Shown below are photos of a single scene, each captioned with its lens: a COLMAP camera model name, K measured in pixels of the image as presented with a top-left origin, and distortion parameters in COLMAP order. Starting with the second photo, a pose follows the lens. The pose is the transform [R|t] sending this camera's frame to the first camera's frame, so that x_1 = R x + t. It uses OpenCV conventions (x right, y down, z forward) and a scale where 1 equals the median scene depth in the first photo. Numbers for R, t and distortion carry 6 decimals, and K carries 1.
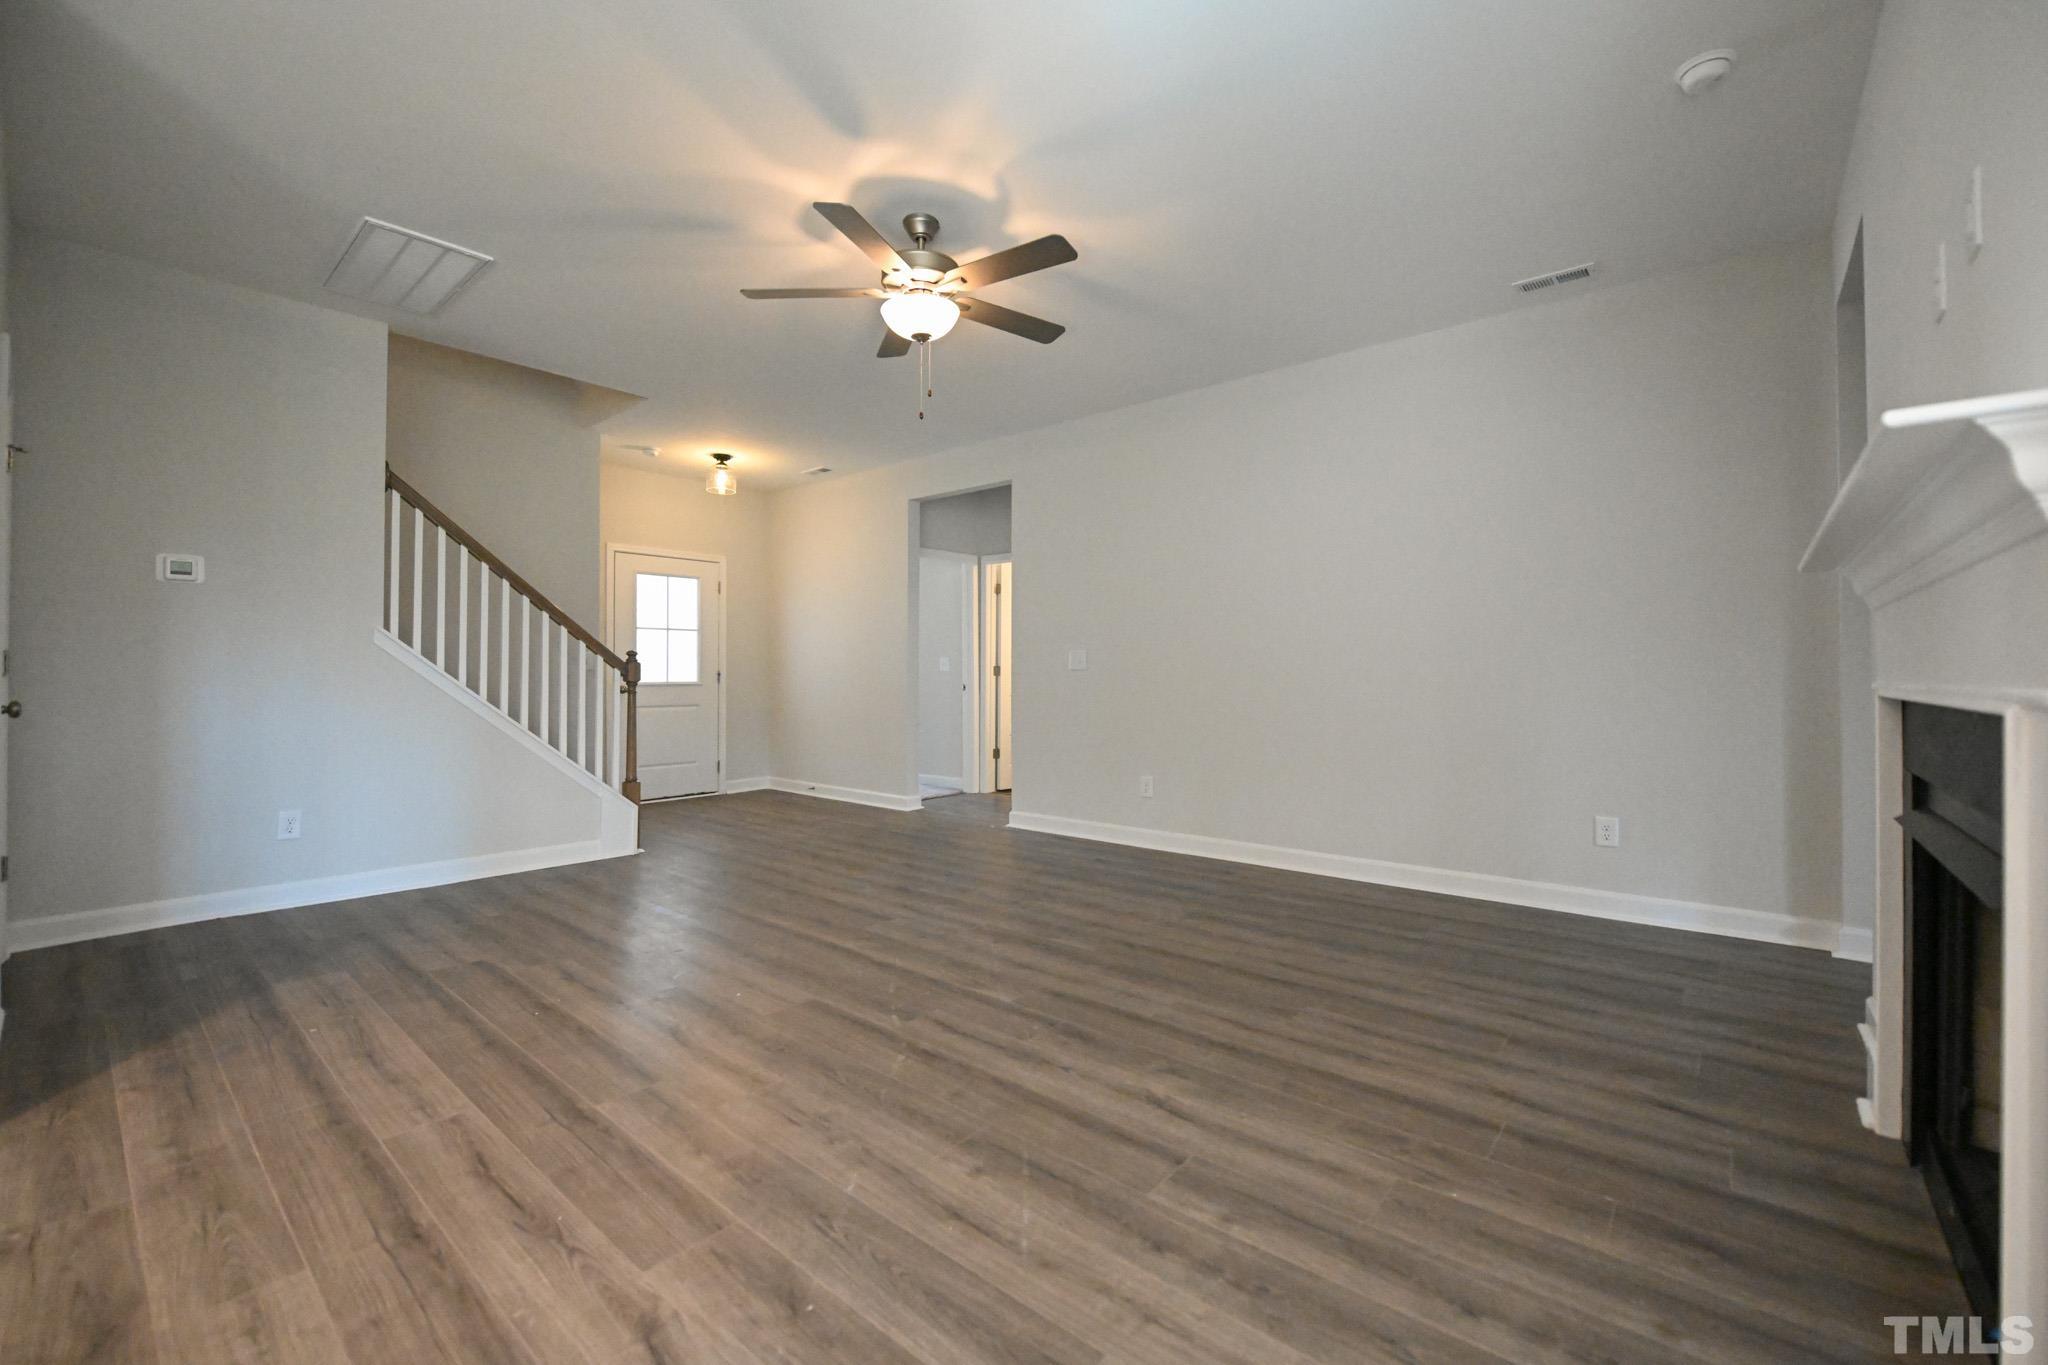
lens RADIAL K [[818.3, 0, 1013.8], [0, 818.3, 685.4], [0, 0, 1]] dist [-0.011417, 0.000401]
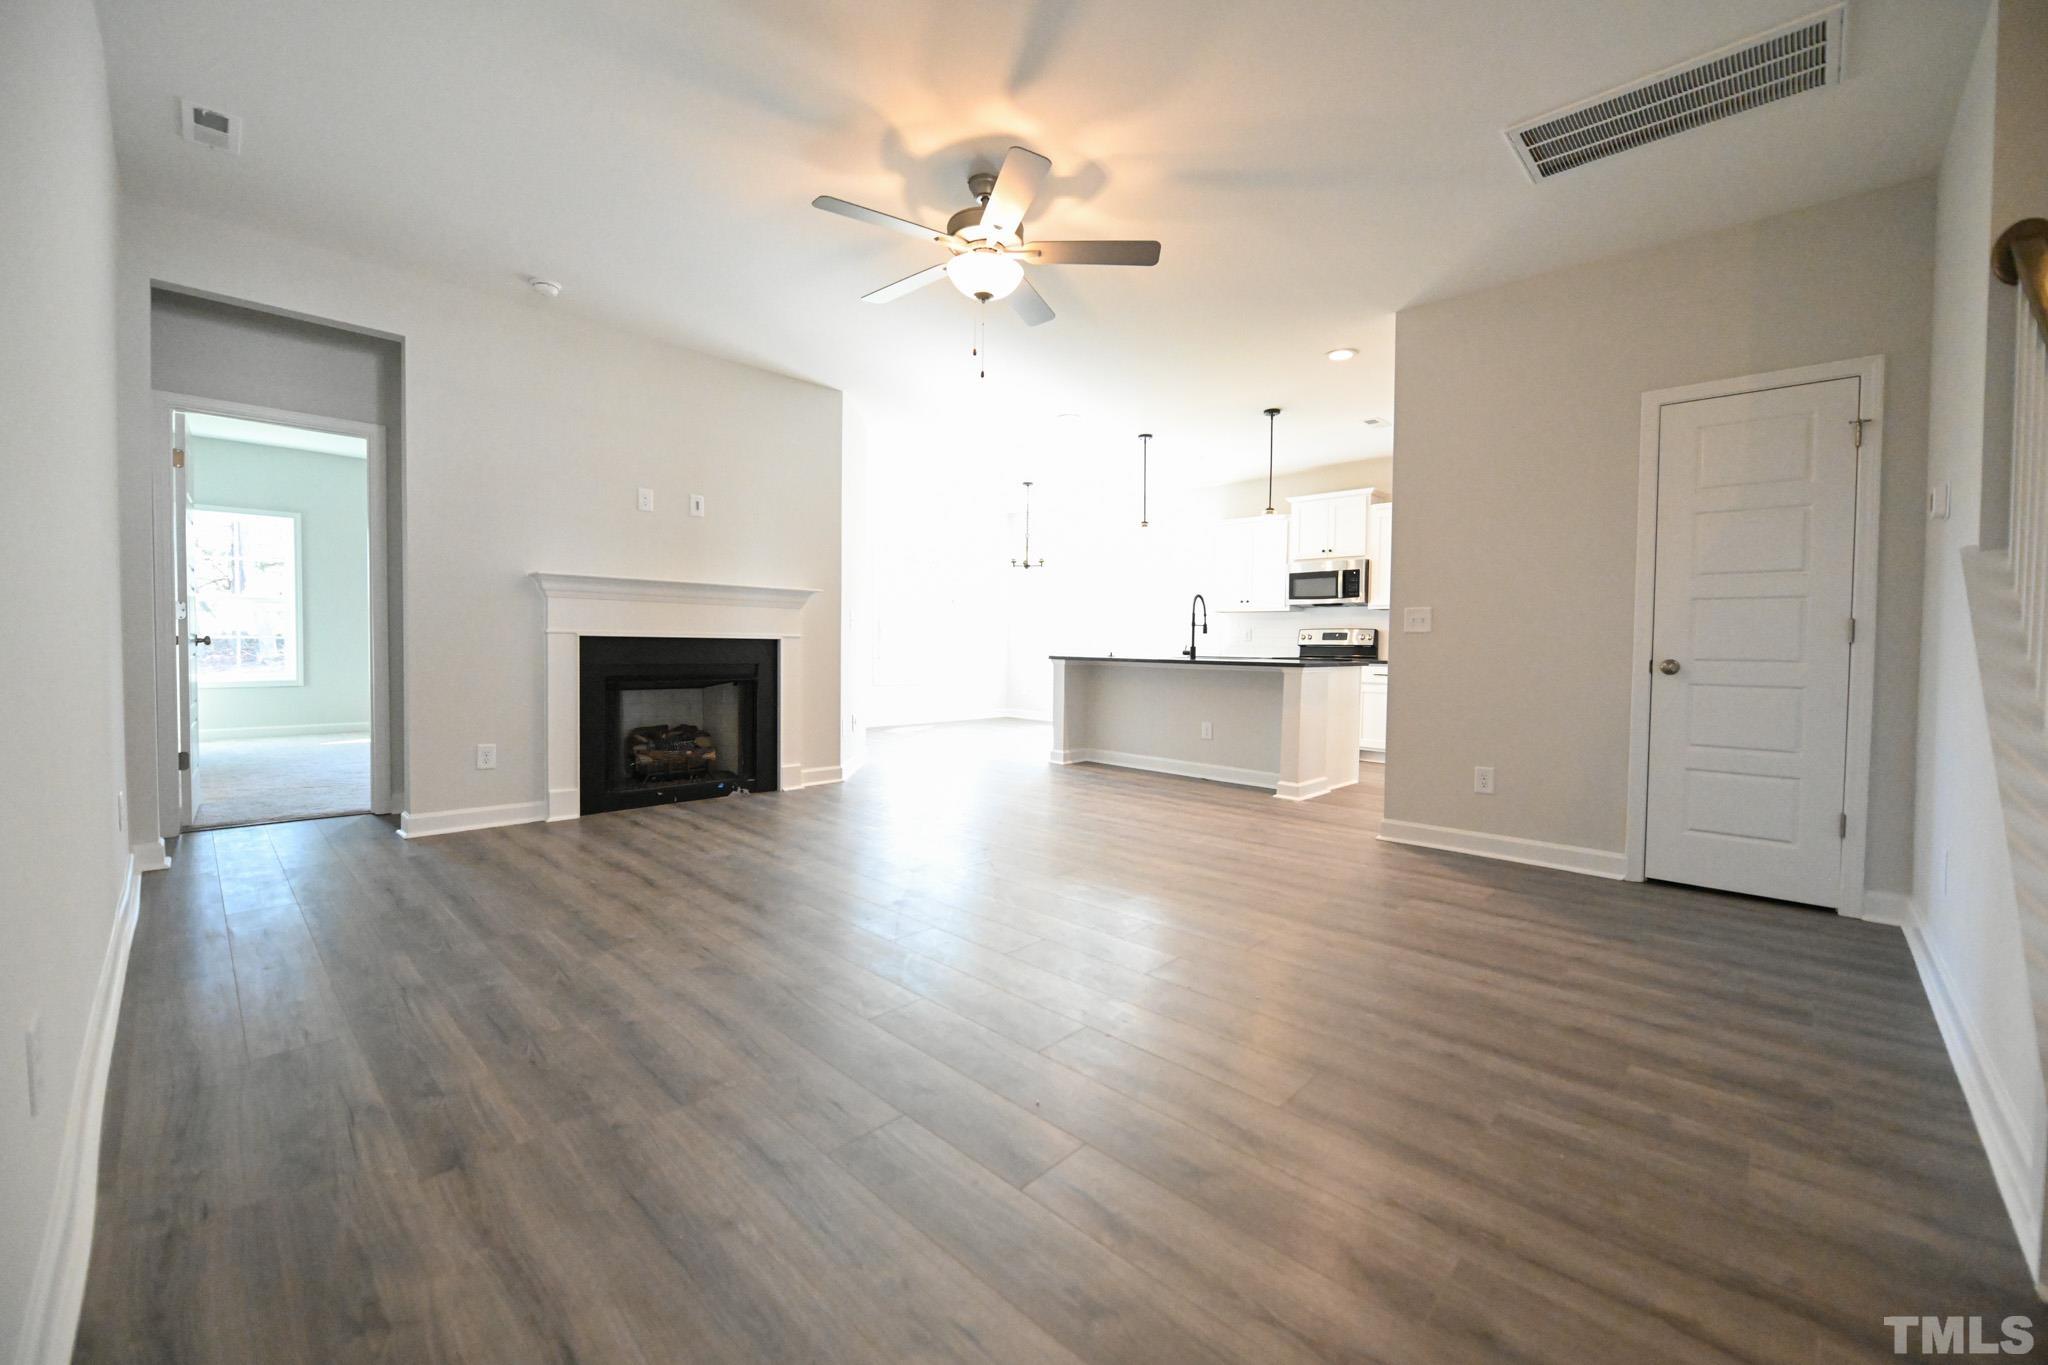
lens RADIAL K [[818.3, 0, 1019.1], [0, 818.3, 682.6], [0, 0, 1]] dist [-0.011417, 0.000401]
pose [[-0.998305, -0.019550, 0.054820, -0.213626], [-0.016215, 0.998028, 0.060639, -0.006099], [-0.055897, 0.059647, -0.996653, 1.968269]]
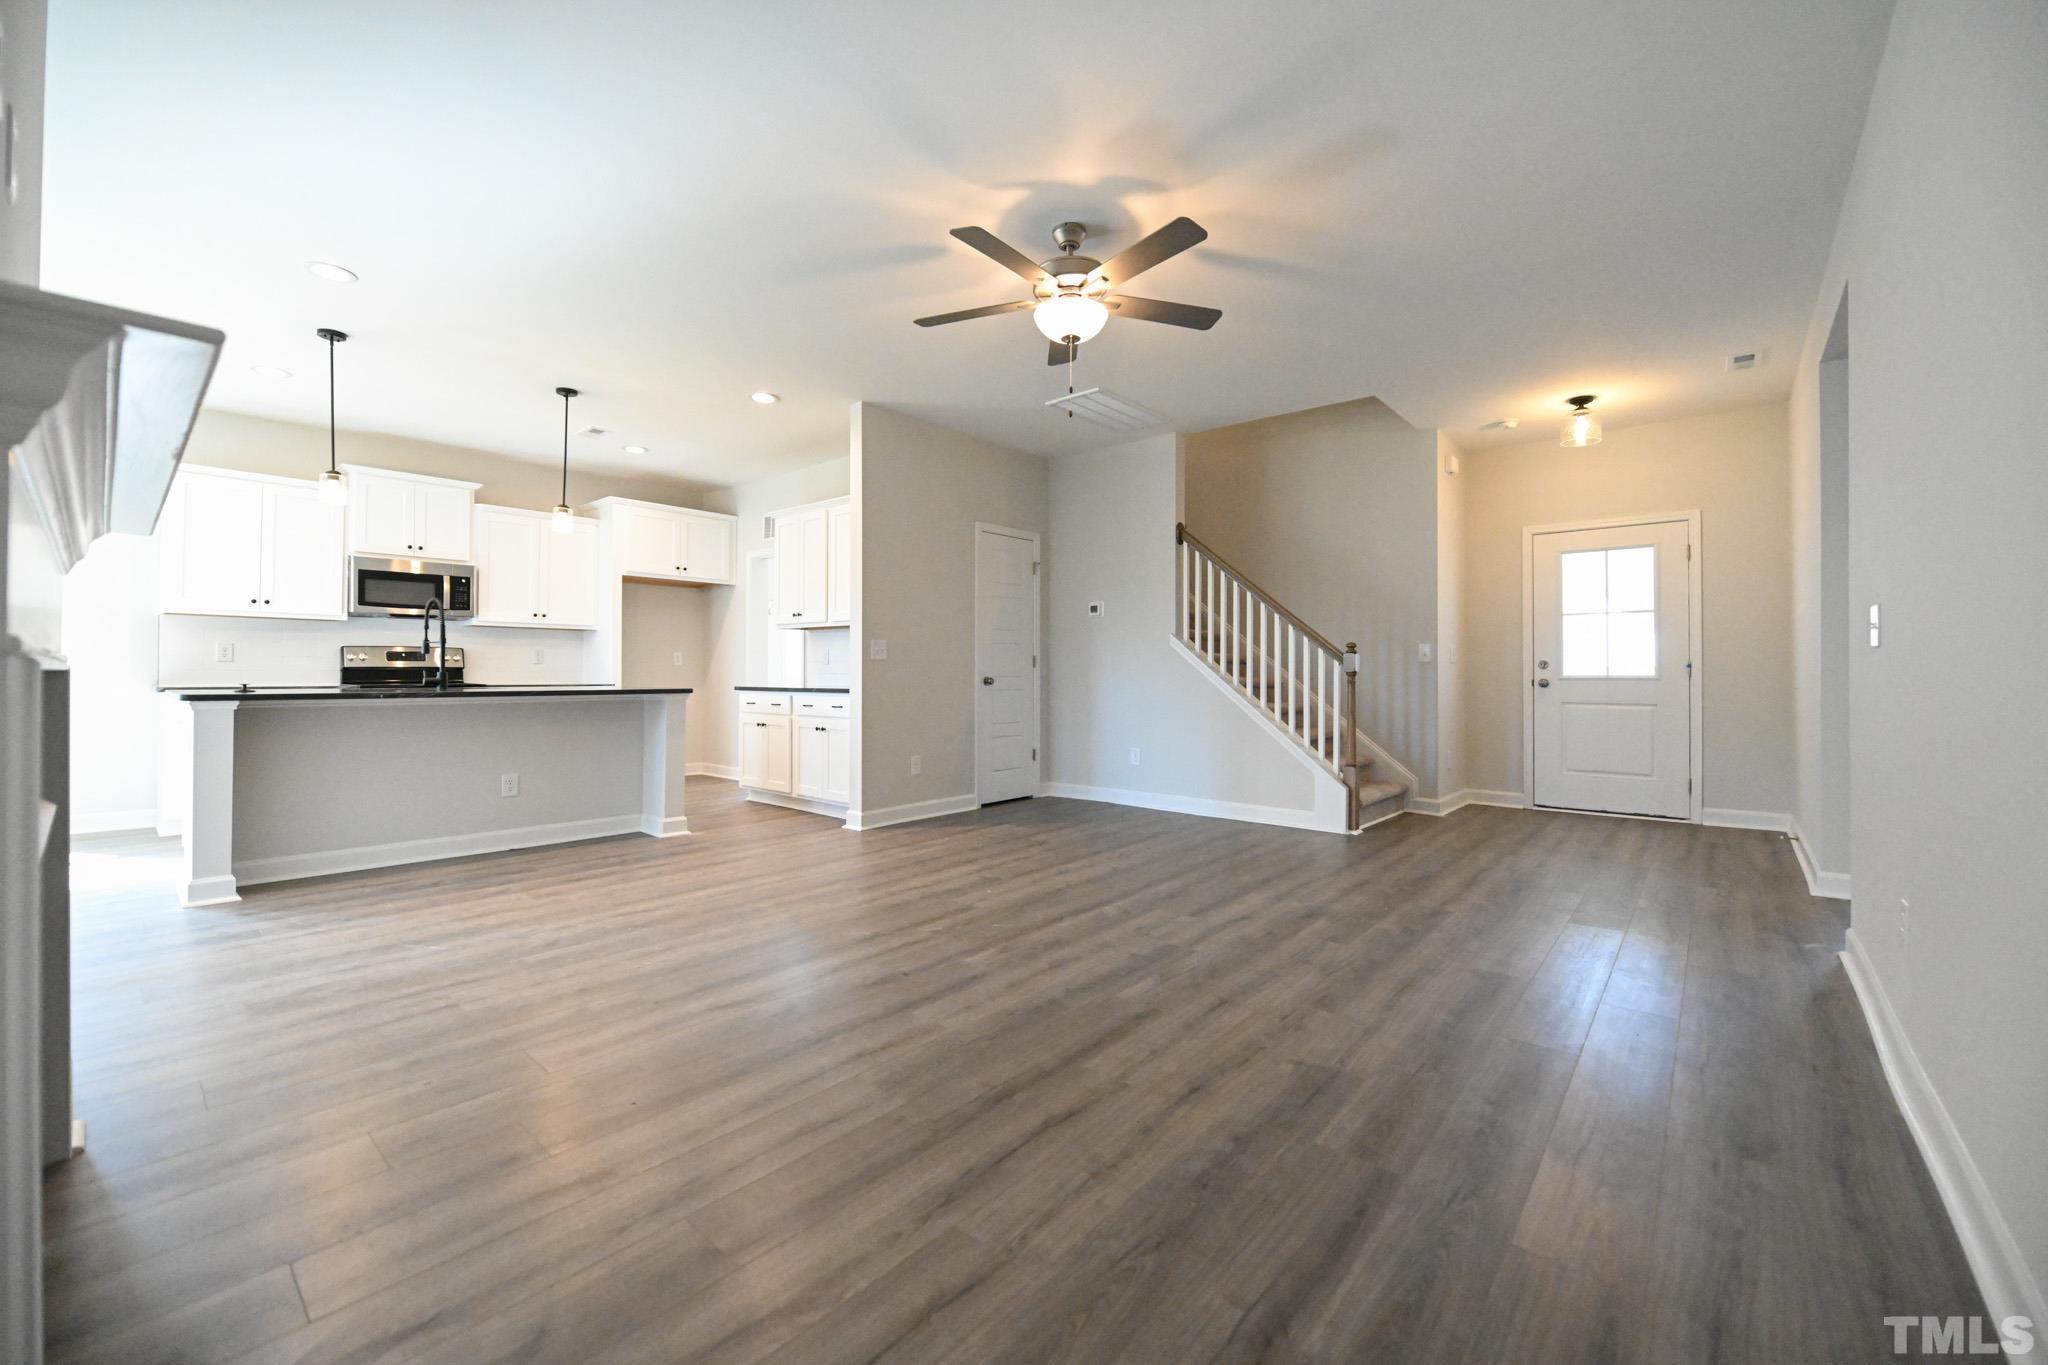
lens RADIAL K [[818.3, 0, 1043.4], [0, 818.3, 670.7], [0, 0, 1]] dist [-0.011417, 0.000401]
pose [[0.016280, -0.005355, -0.999853, 0.906949], [-0.015430, 0.999865, -0.005607, 0.010230], [0.999748, 0.015519, 0.016195, 0.919434]]
